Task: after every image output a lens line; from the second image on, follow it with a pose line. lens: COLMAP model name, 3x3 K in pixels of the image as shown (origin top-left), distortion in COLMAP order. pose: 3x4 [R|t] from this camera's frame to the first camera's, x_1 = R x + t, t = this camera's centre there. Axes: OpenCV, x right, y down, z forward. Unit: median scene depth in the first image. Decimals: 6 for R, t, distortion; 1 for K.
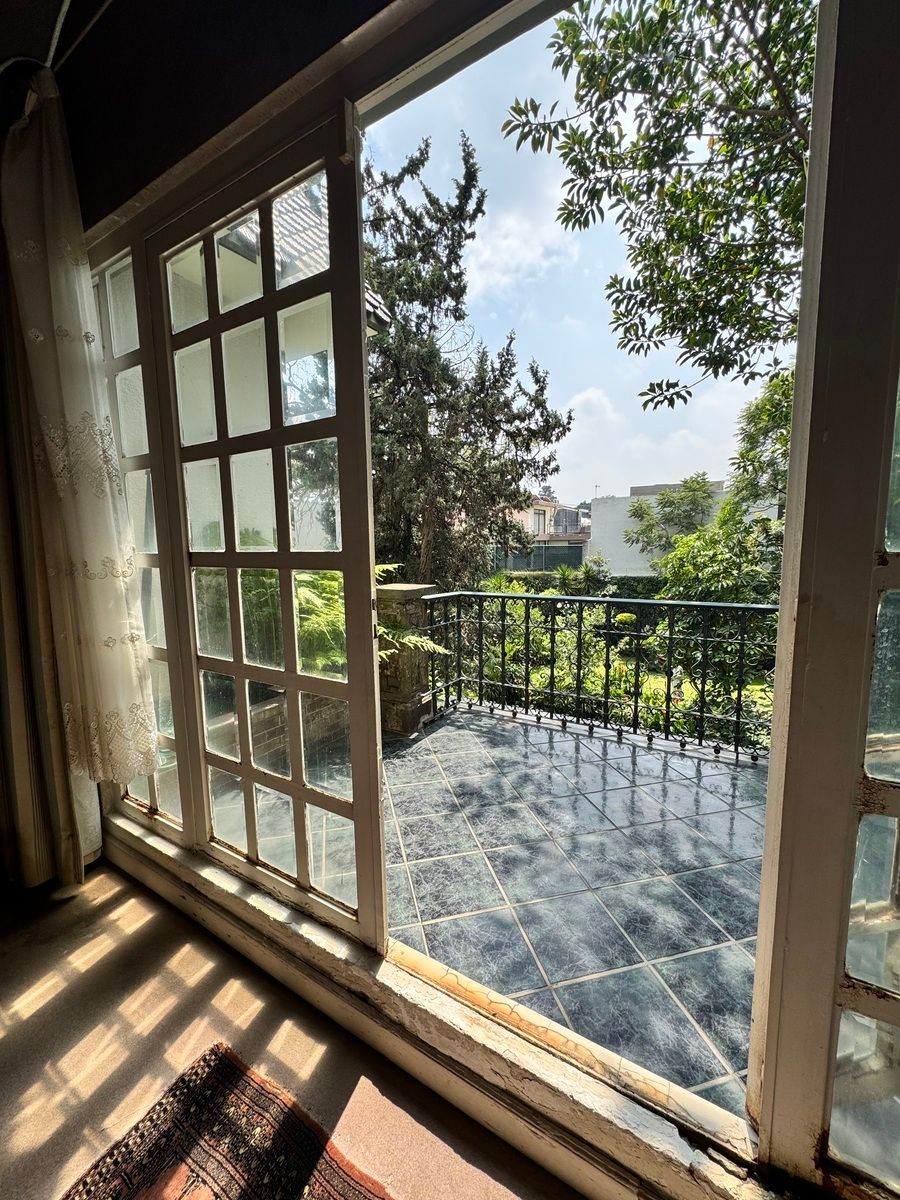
lens RADIAL K [[477.6, 0, 445.0], [0, 477.6, 598.4], [0, 0, 1]] dist [-0.003622, 0.000544]
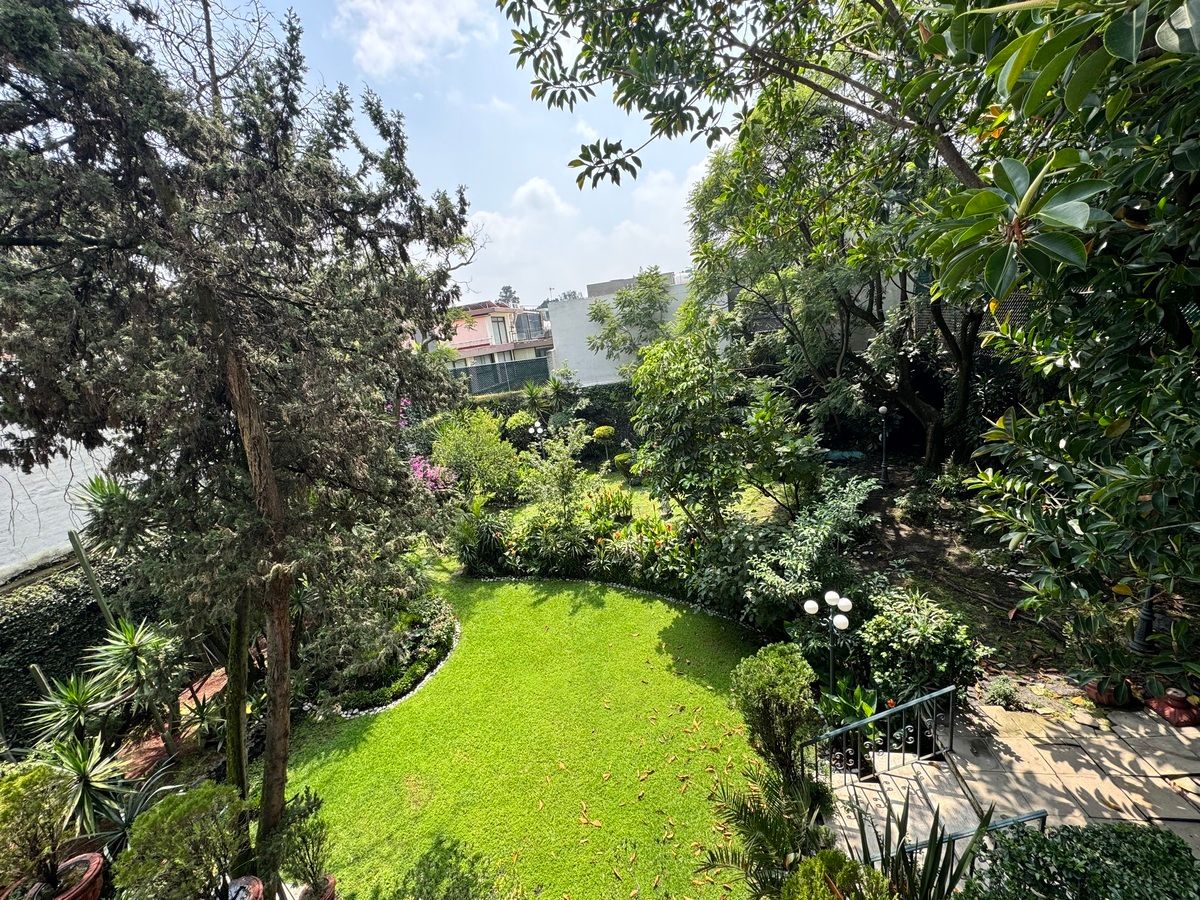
lens RADIAL K [[477.6, 0, 595.8], [0, 477.6, 444.7], [0, 0, 1]] dist [-0.003622, 0.000544]
pose [[0.927387, -0.185962, 0.324609, 0.100600], [0.156249, 0.980934, 0.115562, -0.076024], [-0.339911, -0.056451, 0.938762, 0.224861]]
